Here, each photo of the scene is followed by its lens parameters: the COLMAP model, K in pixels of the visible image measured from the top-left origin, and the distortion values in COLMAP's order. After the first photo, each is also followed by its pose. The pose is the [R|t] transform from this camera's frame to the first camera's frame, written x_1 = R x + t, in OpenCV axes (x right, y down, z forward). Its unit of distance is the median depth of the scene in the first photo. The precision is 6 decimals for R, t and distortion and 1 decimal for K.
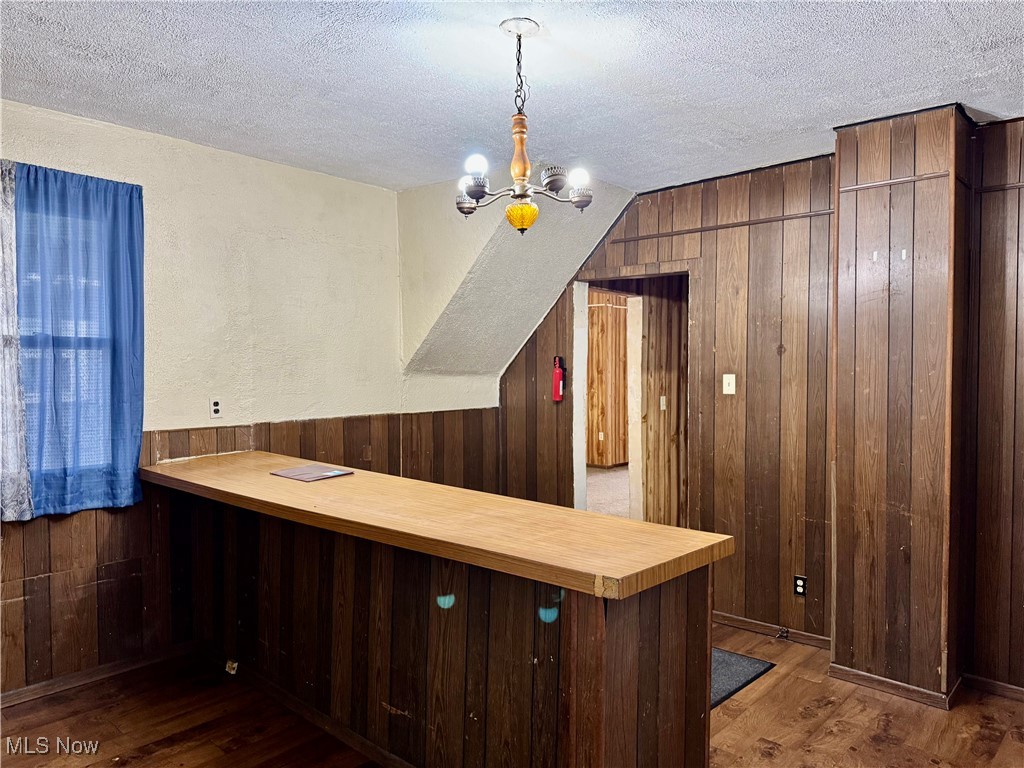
lens RADIAL K [[715.1, 0, 512.3], [0, 715.1, 385.4], [0, 0, 1]] dist [0.043527, -0.035043]
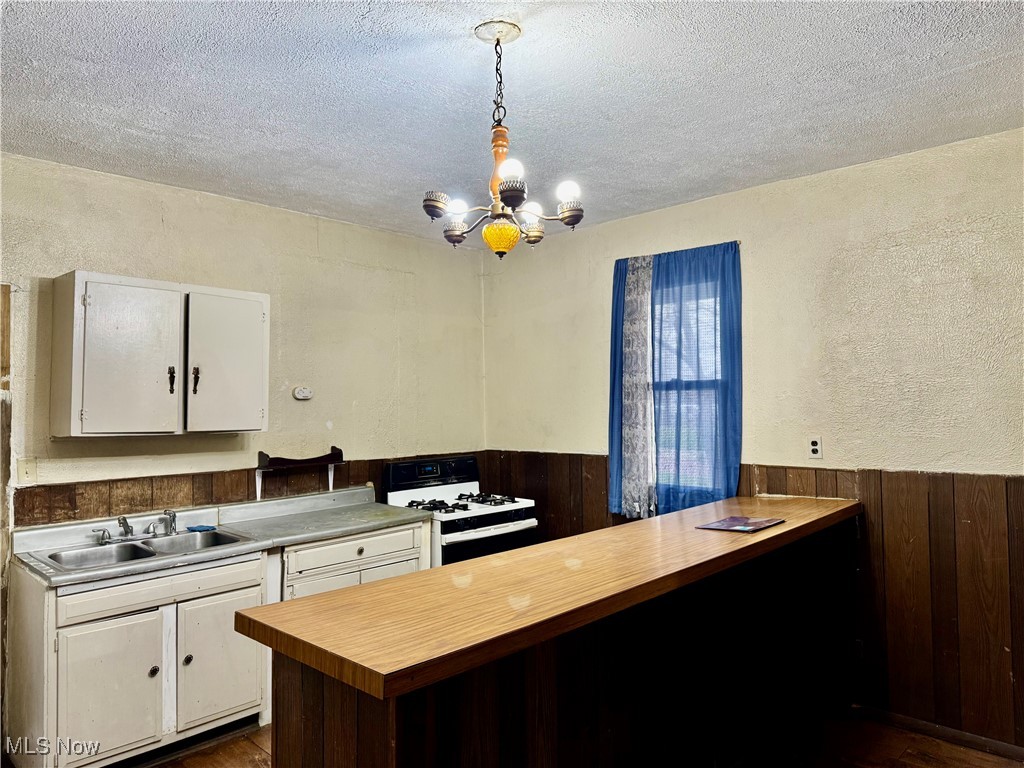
lens RADIAL K [[715.1, 0, 513.0], [0, 715.1, 383.1], [0, 0, 1]] dist [0.043527, -0.035043]
pose [[-0.000479, -0.029251, -0.999572, 0.534738], [-0.013897, 0.999476, -0.029241, -0.020068], [0.999903, 0.013877, -0.000885, 0.613069]]
